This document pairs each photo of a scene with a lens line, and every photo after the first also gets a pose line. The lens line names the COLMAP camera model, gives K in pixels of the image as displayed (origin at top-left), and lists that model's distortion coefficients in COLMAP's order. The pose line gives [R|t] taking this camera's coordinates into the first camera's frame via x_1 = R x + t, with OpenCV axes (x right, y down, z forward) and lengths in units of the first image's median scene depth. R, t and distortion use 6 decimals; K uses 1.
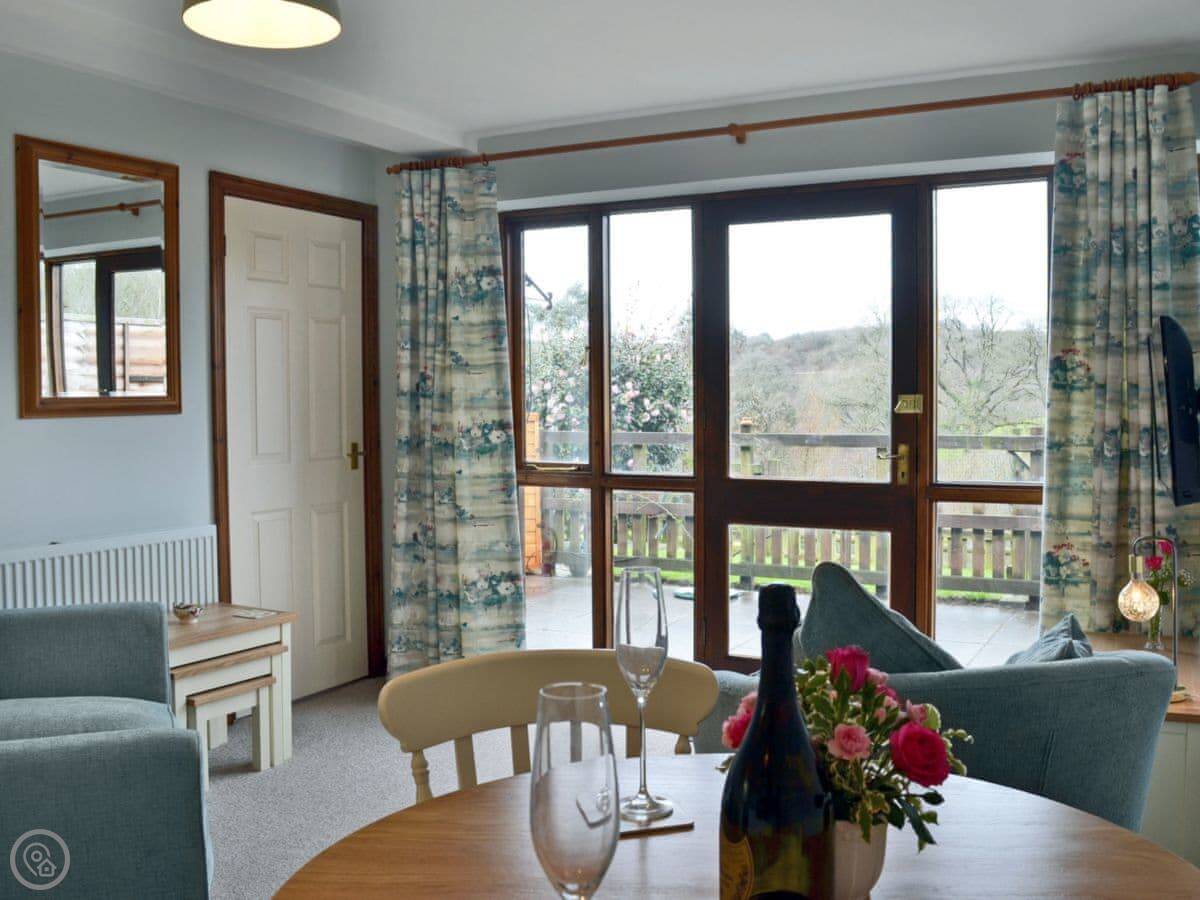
lens RADIAL K [[1037.7, 0, 600.0], [0, 1037.7, 450.0], [0, 0, 1]] dist [-0.072921, 0.003157]
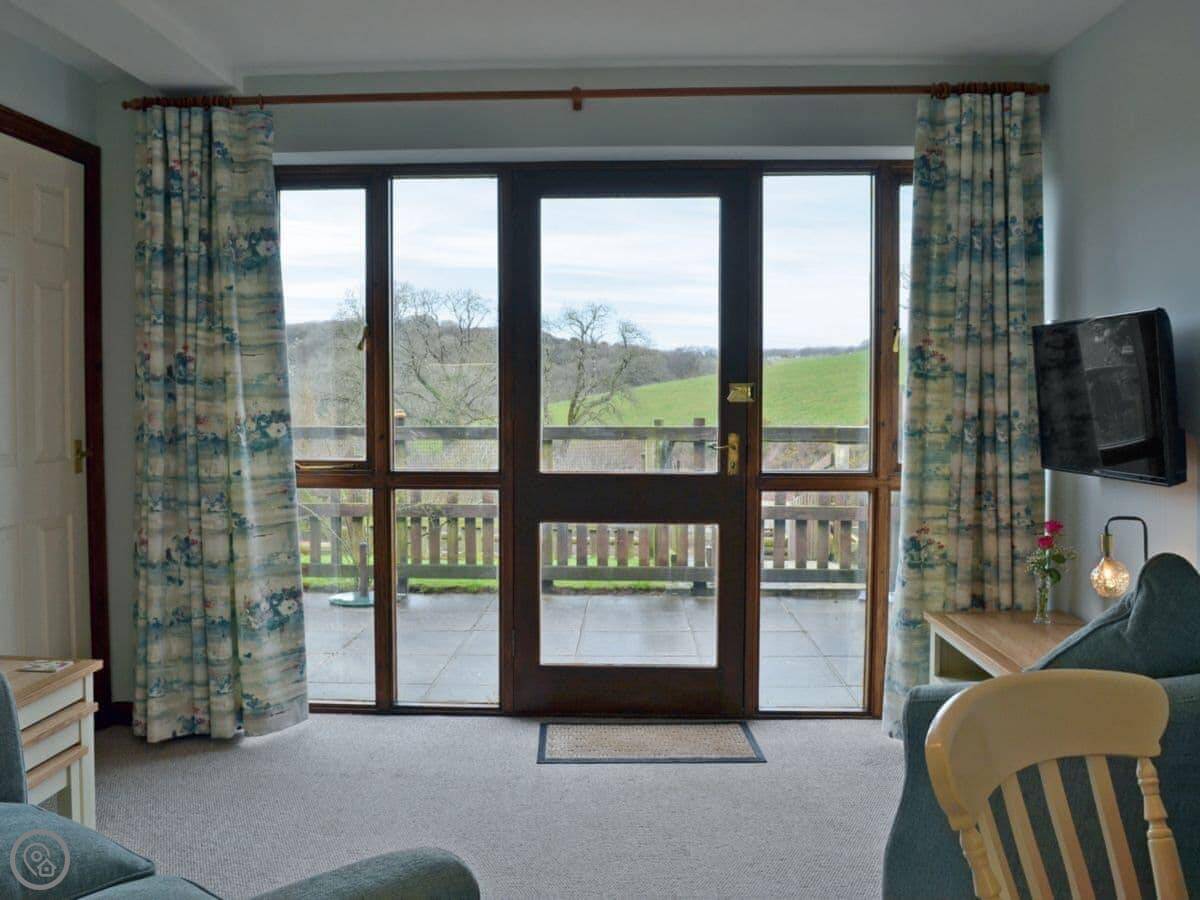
lens RADIAL K [[1077.1, 0, 598.2], [0, 1077.1, 442.3], [0, 0, 1]] dist [-0.074635, 0.003909]
pose [[0.924393, -0.013500, 0.381201, -0.192624], [0.014079, 0.999900, 0.001269, -0.000606], [-0.381180, 0.004194, 0.924491, 0.095095]]
